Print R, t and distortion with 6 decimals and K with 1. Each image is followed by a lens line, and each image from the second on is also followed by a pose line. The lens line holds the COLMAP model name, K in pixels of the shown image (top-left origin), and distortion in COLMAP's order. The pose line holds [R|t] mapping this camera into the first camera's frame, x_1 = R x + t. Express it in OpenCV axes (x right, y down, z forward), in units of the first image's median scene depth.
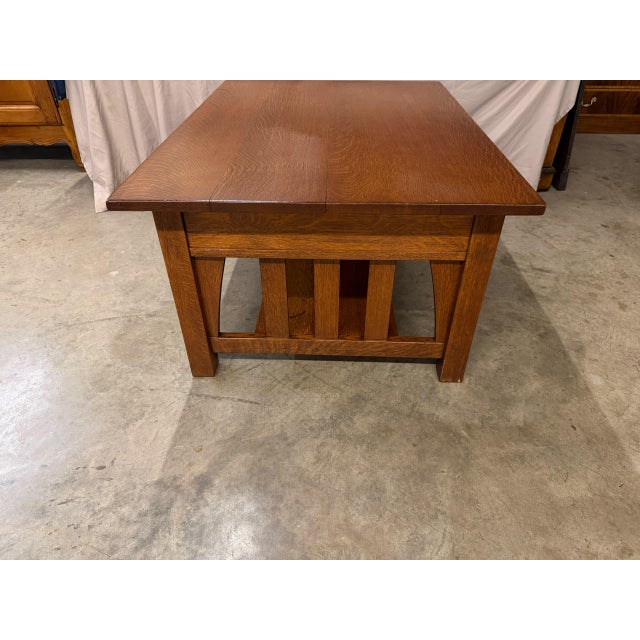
lens RADIAL K [[460.4, 0, 322.0], [0, 460.4, 325.2], [0, 0, 1]] dist [0.012751, -0.029145]
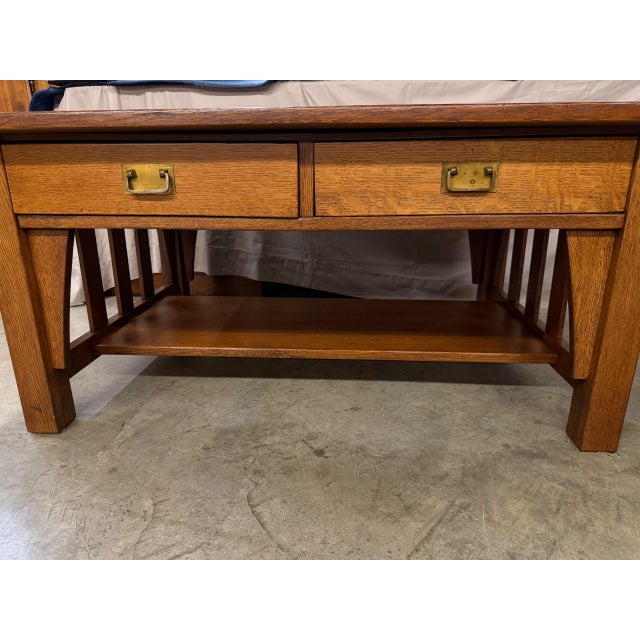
lens RADIAL K [[460.4, 0, 320.0], [0, 460.4, 321.4], [0, 0, 1]] dist [0.012751, -0.029145]
pose [[0.996622, 0.019253, -0.079834, 0.014103], [-0.045119, 0.940634, -0.336409, 0.026454], [0.068617, 0.338875, 0.938326, 0.529113]]
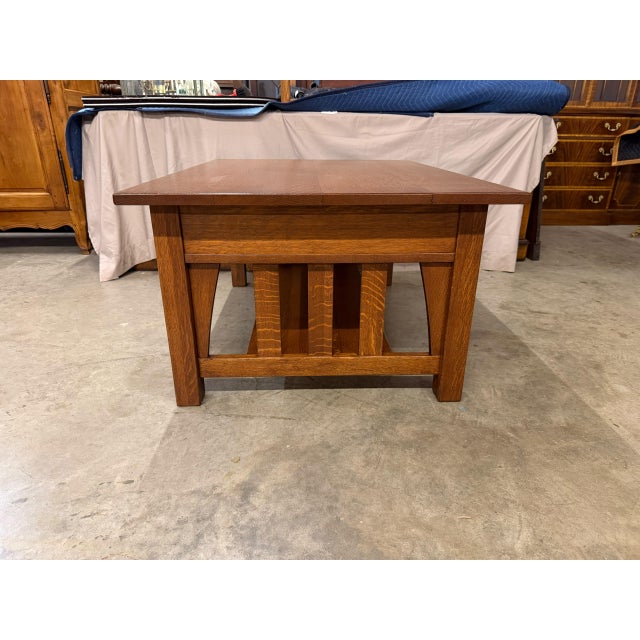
lens RADIAL K [[460.4, 0, 322.4], [0, 460.4, 322.8], [0, 0, 1]] dist [0.012751, -0.029145]
pose [[0.996849, -0.024369, 0.075480, -0.138087], [0.043565, 0.963455, -0.264303, 0.221216], [-0.066281, 0.266758, 0.961482, 0.029385]]
